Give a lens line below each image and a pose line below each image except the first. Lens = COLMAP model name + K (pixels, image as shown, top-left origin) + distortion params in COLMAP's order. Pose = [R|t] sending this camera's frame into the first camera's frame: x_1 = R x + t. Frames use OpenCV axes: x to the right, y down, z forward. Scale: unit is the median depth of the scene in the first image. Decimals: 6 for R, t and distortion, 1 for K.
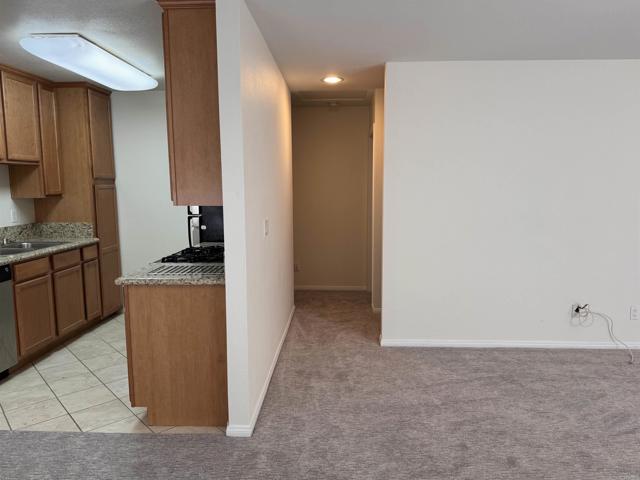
lens RADIAL K [[454.0, 0, 318.3], [0, 454.0, 239.2], [0, 0, 1]] dist [0.017922, -0.013221]
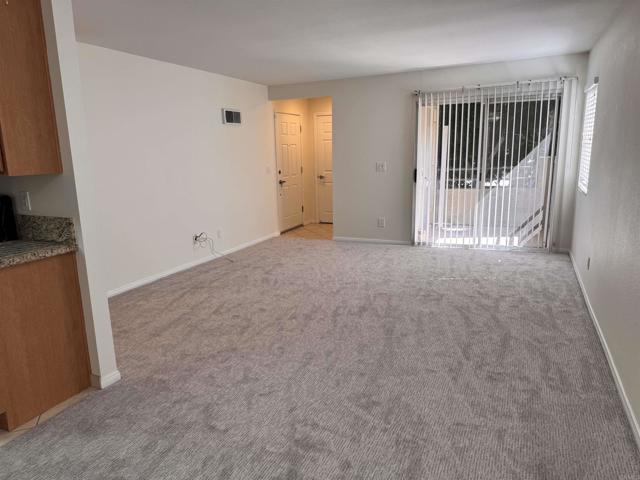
lens RADIAL K [[454.0, 0, 319.7], [0, 454.0, 240.2], [0, 0, 1]] dist [0.017922, -0.013221]
pose [[0.368046, -0.184599, 0.911299, -0.902972], [0.135932, 0.980246, 0.143667, 0.003314], [-0.919818, 0.070999, 0.385869, 0.087181]]
